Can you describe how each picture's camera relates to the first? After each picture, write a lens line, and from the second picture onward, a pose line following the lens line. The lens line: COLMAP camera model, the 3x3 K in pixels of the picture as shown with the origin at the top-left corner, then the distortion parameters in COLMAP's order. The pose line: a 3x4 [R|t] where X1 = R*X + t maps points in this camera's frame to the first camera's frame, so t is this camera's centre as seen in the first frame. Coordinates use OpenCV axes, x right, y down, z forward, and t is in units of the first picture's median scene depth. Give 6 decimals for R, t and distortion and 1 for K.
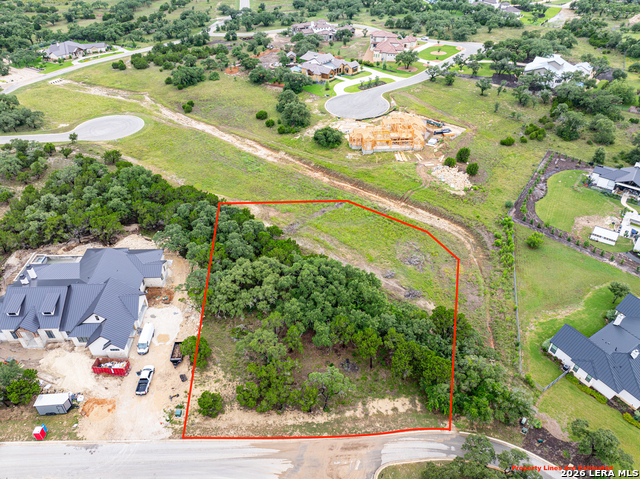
lens RADIAL K [[449.7, 0, 320.0], [0, 449.7, 239.5], [0, 0, 1]] dist [-0.037559, 0.002189]
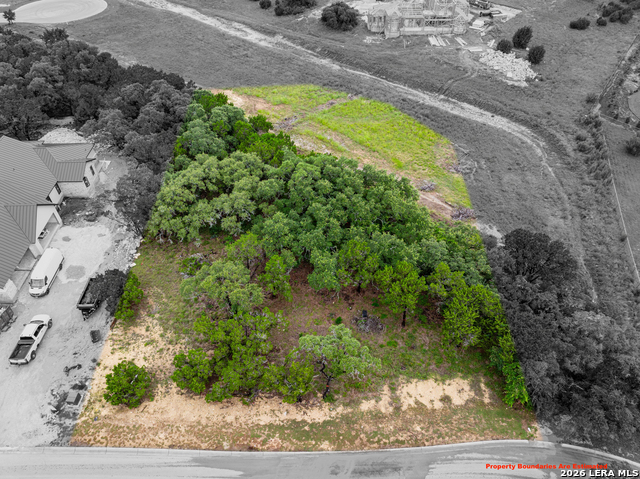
lens RADIAL K [[449.7, 0, 320.0], [0, 449.7, 239.5], [0, 0, 1]] dist [-0.037559, 0.002189]
pose [[0.999671, 0.017878, -0.018398, 0.006987], [-0.015261, 0.990905, 0.133693, 0.064754], [0.020620, -0.133368, 0.990852, 0.294547]]
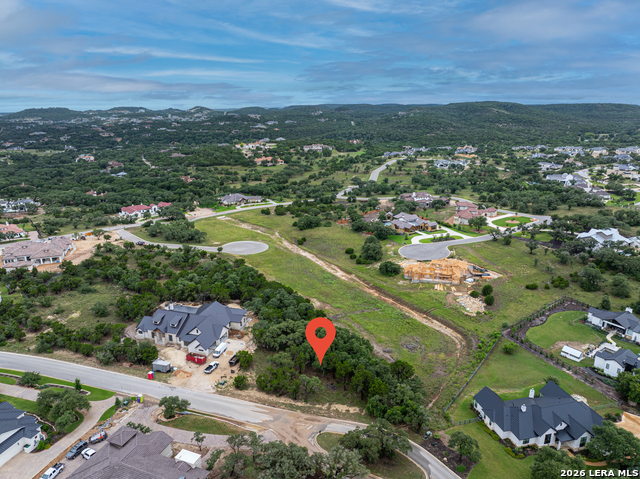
lens RADIAL K [[449.7, 0, 320.0], [0, 449.7, 239.5], [0, 0, 1]] dist [-0.037559, 0.002189]
pose [[0.947165, 0.091129, -0.307529, 0.326225], [-0.192155, 0.928905, -0.316562, 0.222064], [0.256817, 0.358929, 0.897338, -0.406168]]
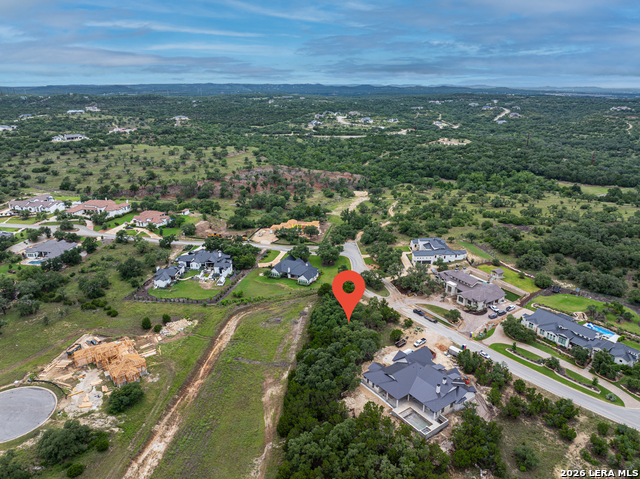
lens RADIAL K [[449.7, 0, 320.0], [0, 449.7, 239.5], [0, 0, 1]] dist [-0.037559, 0.002189]
pose [[-0.548162, -0.272205, 0.790837, -1.235669], [0.506524, 0.644385, 0.572889, -1.112749], [-0.665546, 0.714613, -0.215350, 1.006204]]
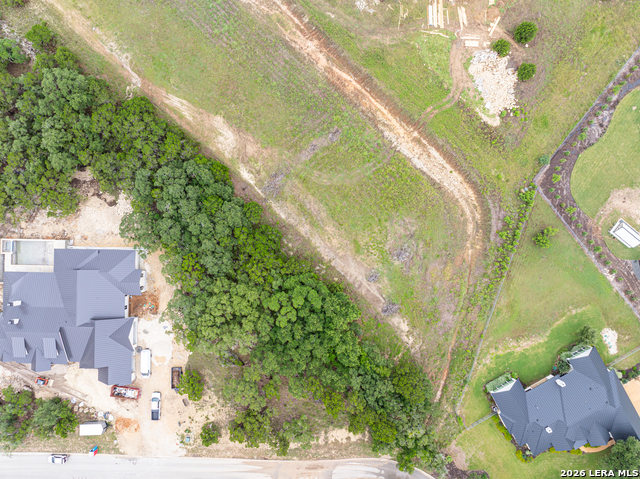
lens RADIAL K [[449.7, 0, 320.0], [0, 449.7, 239.5], [0, 0, 1]] dist [-0.037559, 0.002189]
pose [[0.998437, 0.055889, 0.000158, 0.032327], [-0.034301, 0.610536, 0.791245, -0.681713], [0.044126, -0.790014, 0.611499, 0.426873]]
